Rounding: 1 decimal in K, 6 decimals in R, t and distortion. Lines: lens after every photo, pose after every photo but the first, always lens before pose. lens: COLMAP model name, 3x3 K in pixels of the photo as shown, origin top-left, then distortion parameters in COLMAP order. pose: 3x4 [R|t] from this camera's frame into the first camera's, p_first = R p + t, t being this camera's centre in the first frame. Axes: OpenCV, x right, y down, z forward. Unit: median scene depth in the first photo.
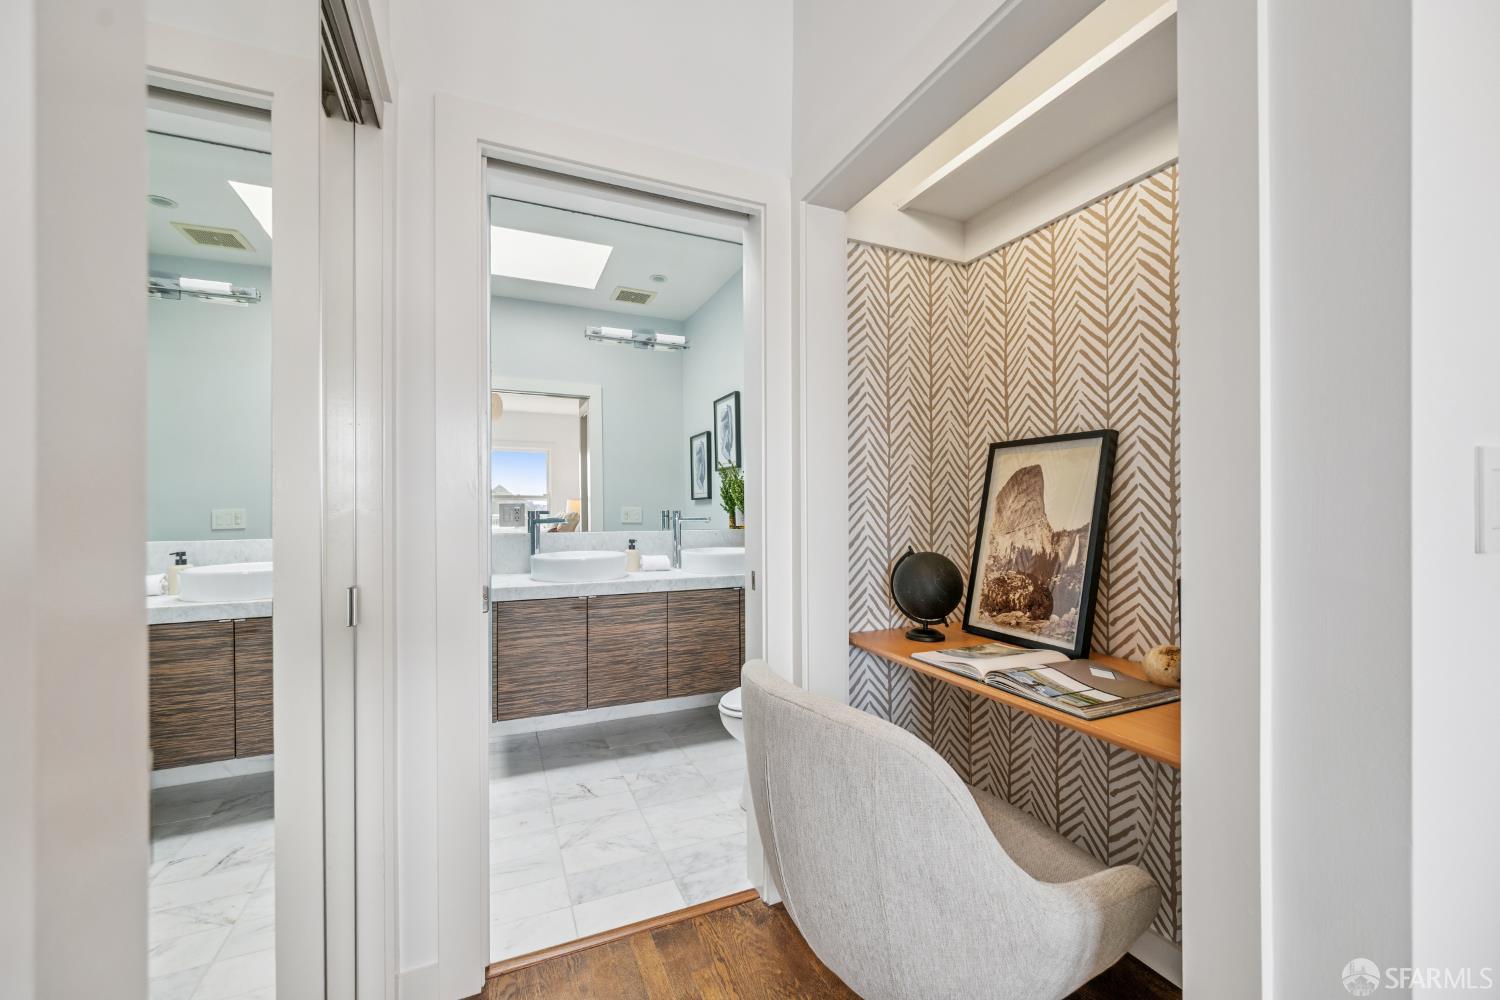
lens RADIAL K [[588.8, 0, 748.7], [0, 588.8, 505.3], [0, 0, 1]] dist [-0.005709, 0.001525]
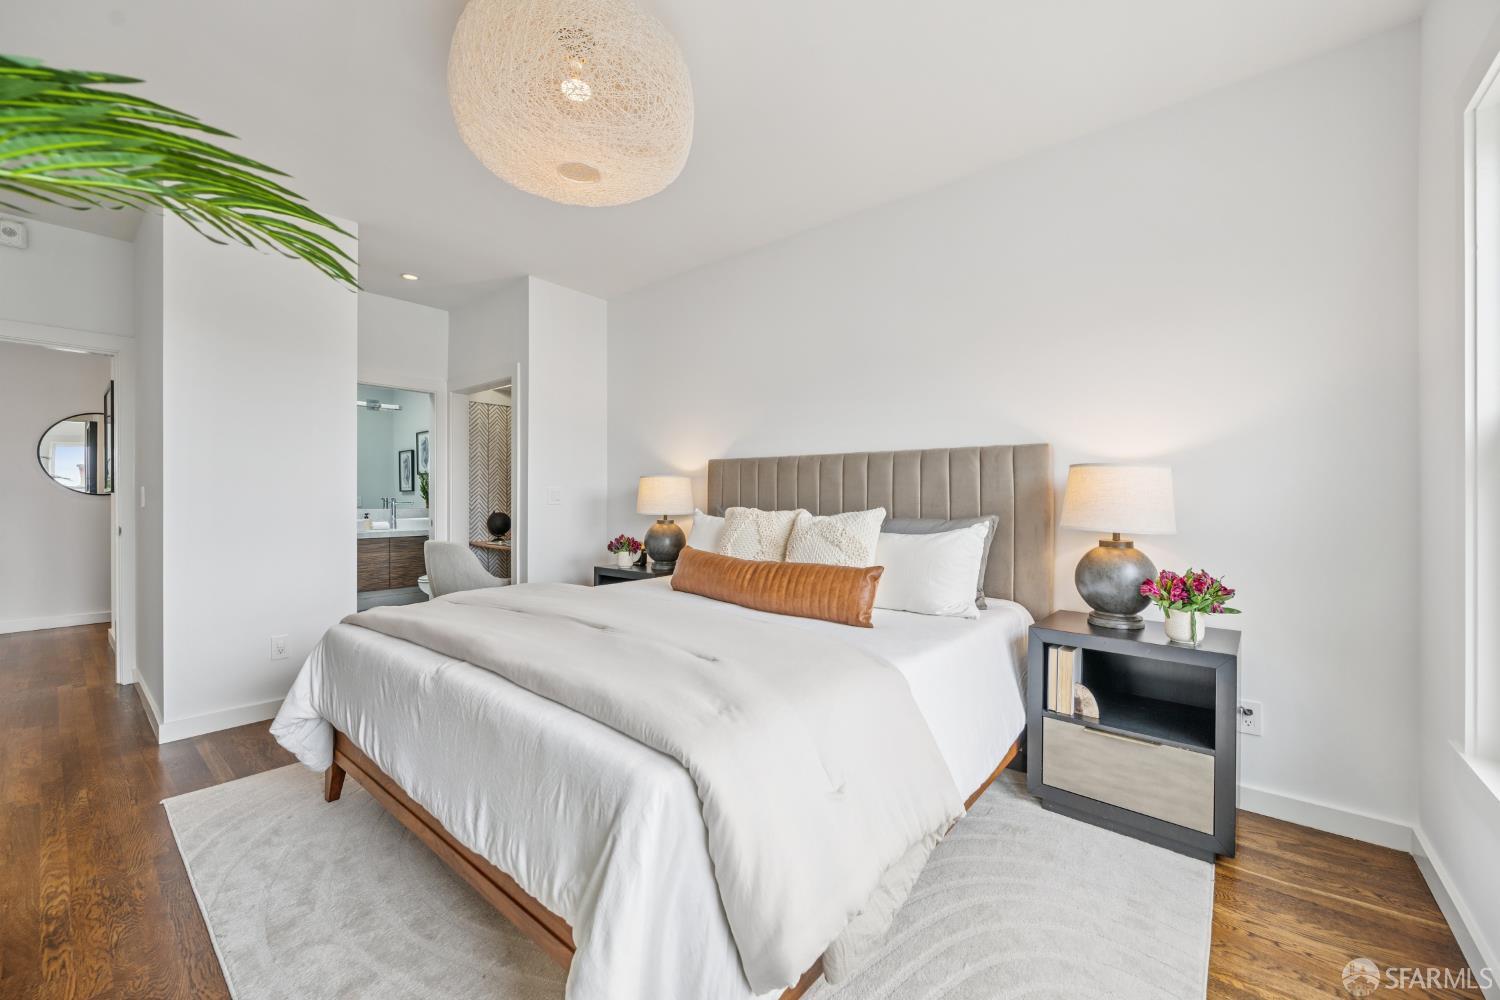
lens RADIAL K [[588.8, 0, 741.2], [0, 588.8, 495.7], [0, 0, 1]] dist [-0.005709, 0.001525]
pose [[0.902327, 0.005671, 0.431015, 0.067854], [-0.006852, 0.999976, 0.001187, -0.008165], [-0.430998, -0.004024, 0.902344, -1.112184]]
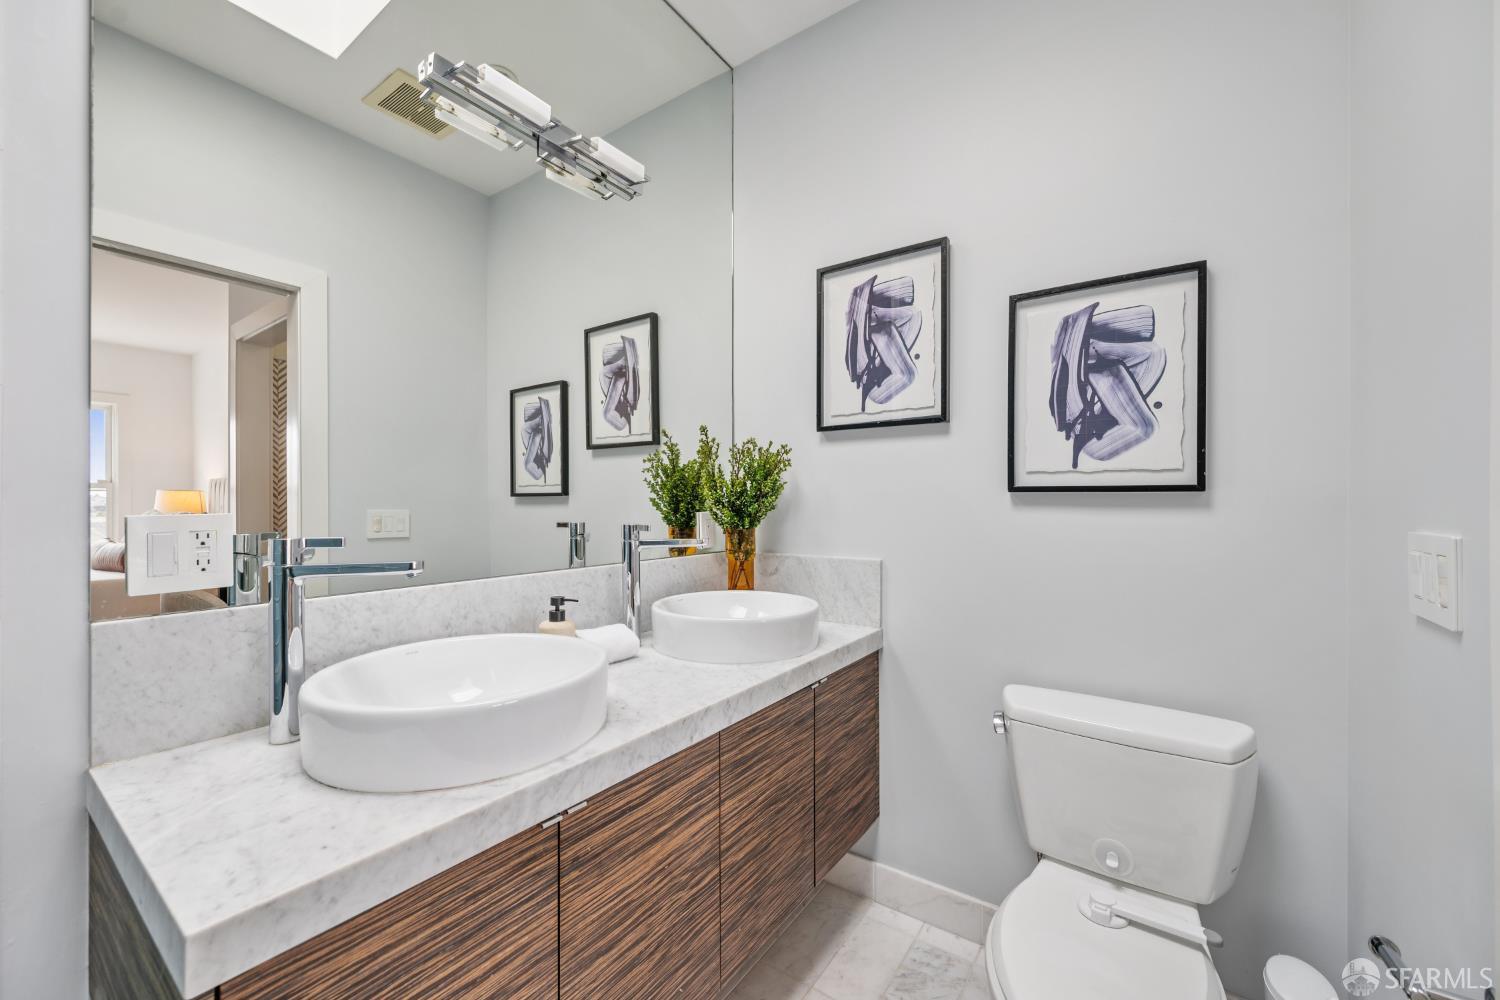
lens RADIAL K [[588.8, 0, 751.7], [0, 588.8, 492.2], [0, 0, 1]] dist [-0.005709, 0.001525]
pose [[0.859353, 0.006982, 0.511335, -0.266751], [-0.002783, 0.999956, -0.008976, -0.012735], [-0.511375, 0.006291, 0.859335, 0.510187]]
